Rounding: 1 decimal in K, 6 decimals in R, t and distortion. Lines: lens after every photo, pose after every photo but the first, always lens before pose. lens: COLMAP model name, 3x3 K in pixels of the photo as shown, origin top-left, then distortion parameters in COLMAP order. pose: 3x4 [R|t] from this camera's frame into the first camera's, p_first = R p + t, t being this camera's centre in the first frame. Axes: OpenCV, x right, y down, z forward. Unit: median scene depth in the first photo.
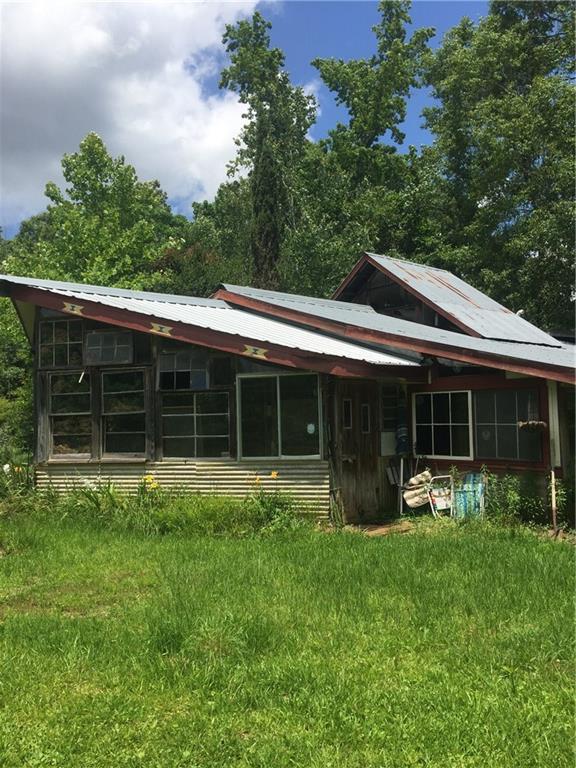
lens RADIAL K [[654.6, 0, 284.2], [0, 654.6, 386.9], [0, 0, 1]] dist [0.042951, -0.004367]
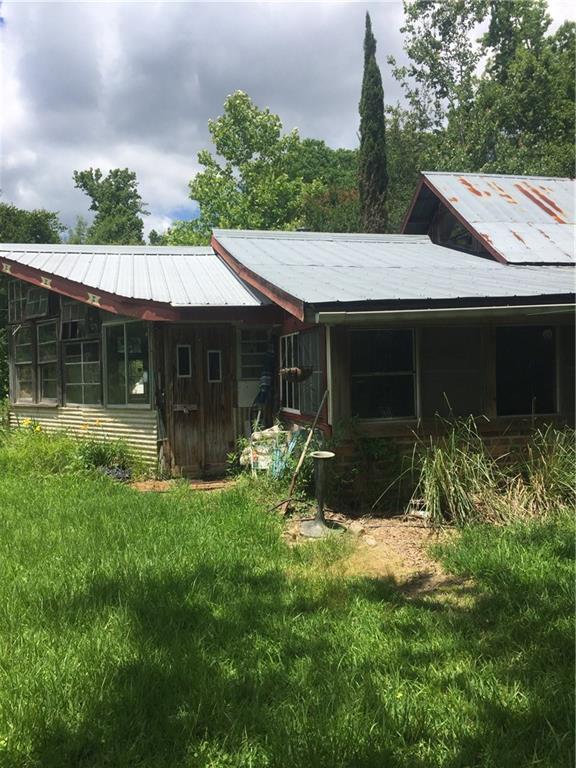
lens RADIAL K [[654.6, 0, 284.2], [0, 654.6, 386.9], [0, 0, 1]] dist [0.042951, -0.004367]
pose [[0.875107, 0.012130, -0.483777, 0.652872], [0.025593, 0.997127, 0.071297, 0.014314], [0.483252, -0.074774, 0.872282, 0.244165]]
